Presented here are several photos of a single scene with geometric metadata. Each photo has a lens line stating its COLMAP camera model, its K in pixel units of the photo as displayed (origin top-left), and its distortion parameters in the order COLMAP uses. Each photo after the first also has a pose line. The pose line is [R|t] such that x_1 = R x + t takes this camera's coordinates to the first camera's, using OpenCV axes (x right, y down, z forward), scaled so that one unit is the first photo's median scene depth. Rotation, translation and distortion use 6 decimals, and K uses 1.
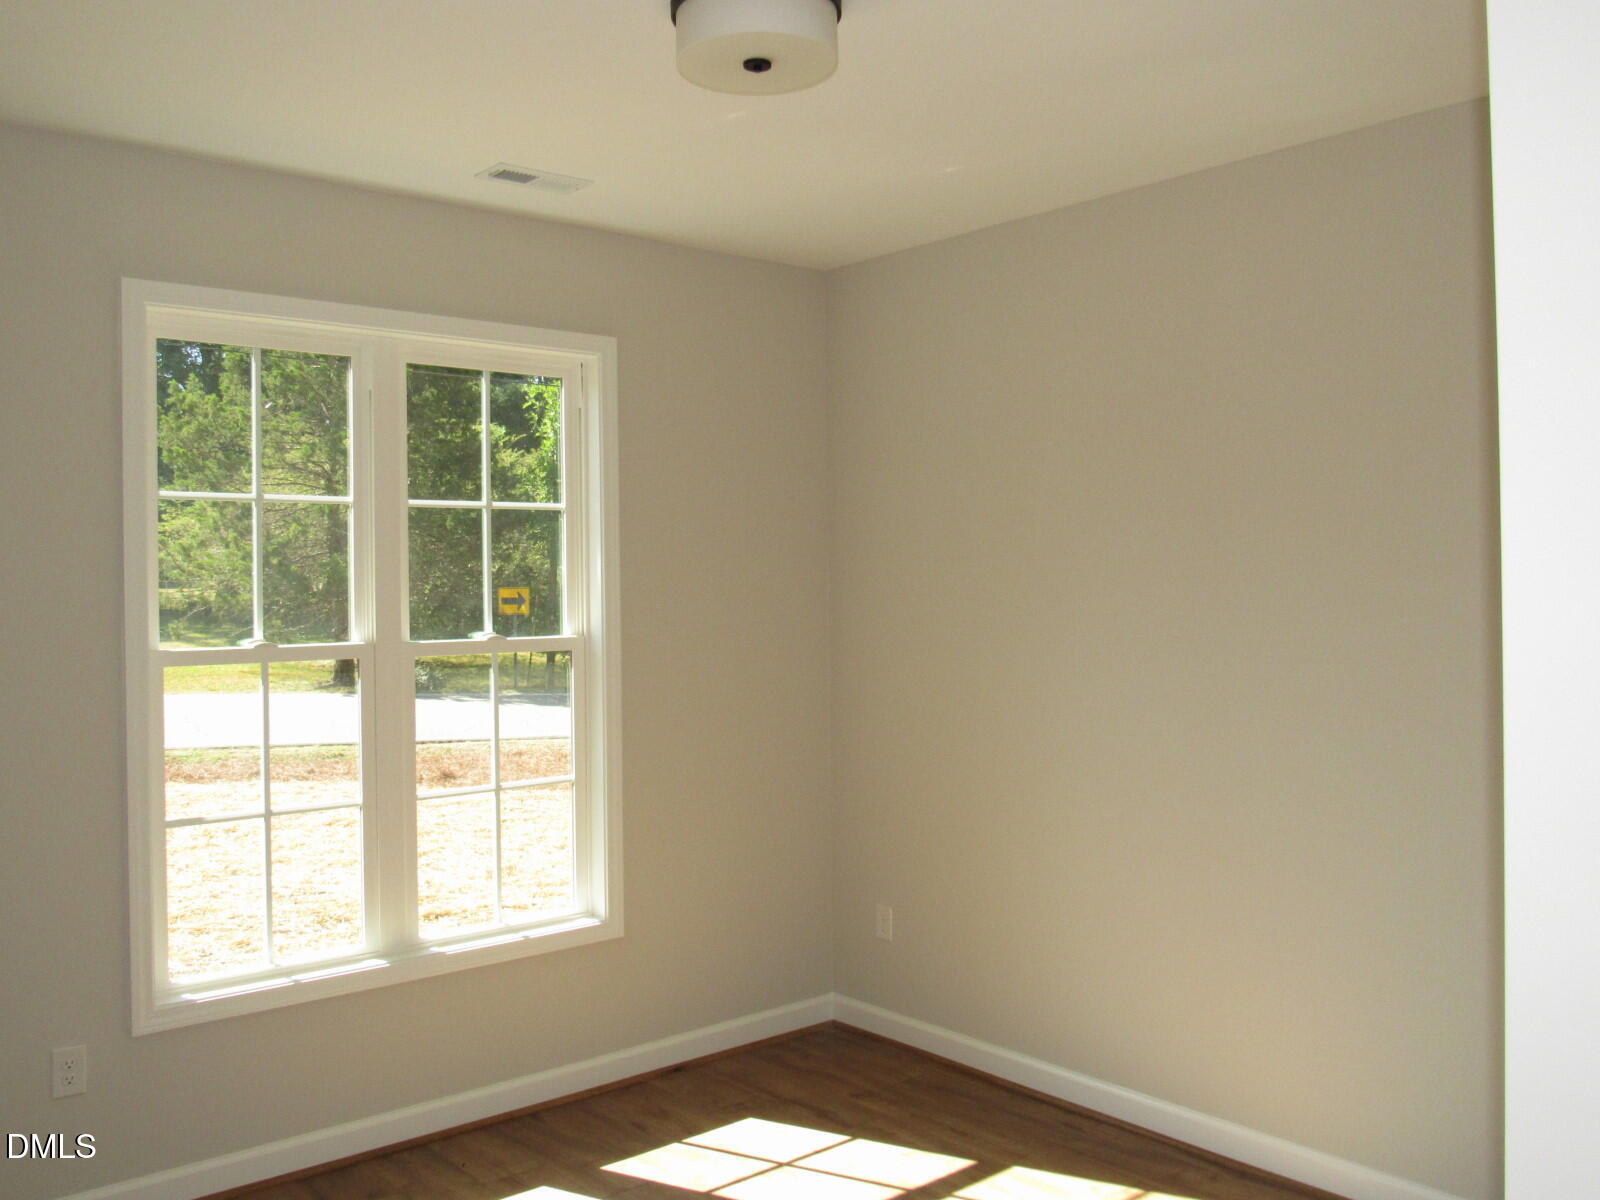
lens RADIAL K [[1375.0, 0, 792.9], [0, 1375.0, 596.5], [0, 0, 1]] dist [-0.055952, 0.003071]
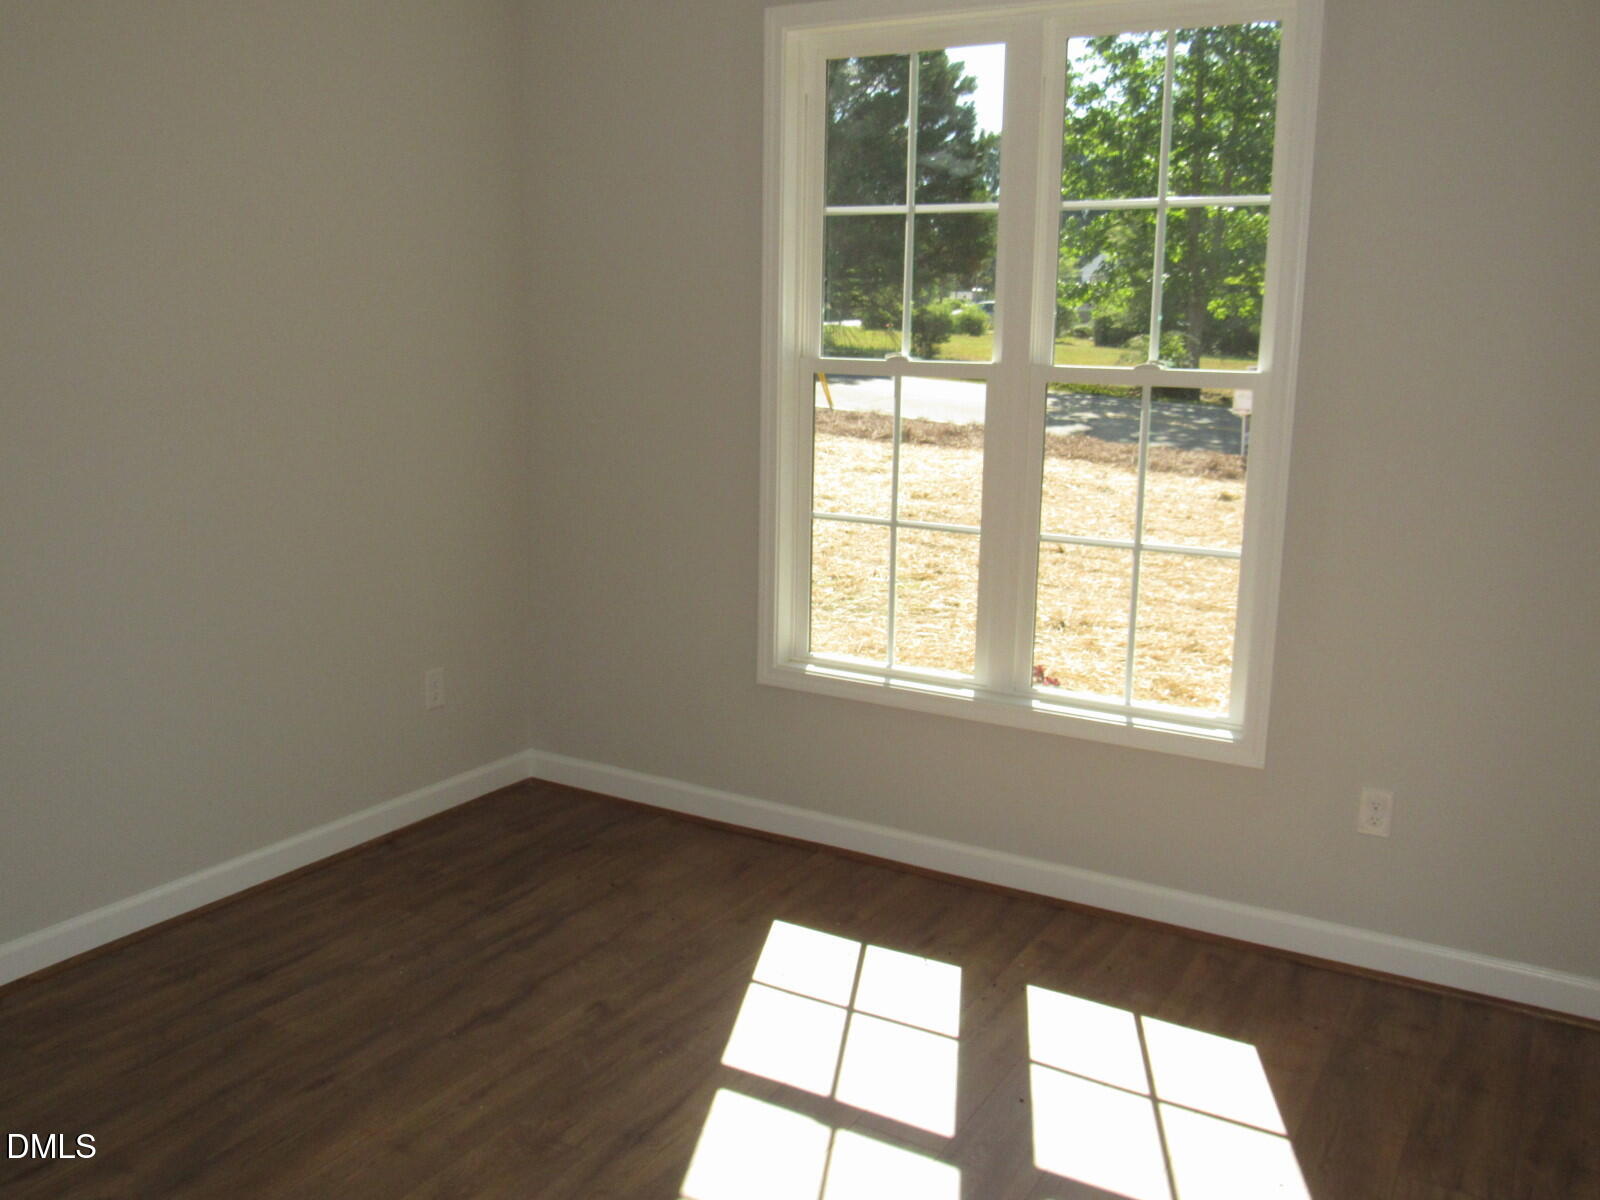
lens RADIAL K [[1451.8, 0, 800.8], [0, 1451.8, 564.3], [0, 0, 1]] dist [0.093473, 0.000931]
pose [[0.327395, 0.181325, -0.927326, 0.620997], [-0.033058, 0.983012, 0.180542, -0.007786], [0.944309, -0.028453, 0.327827, 0.557087]]
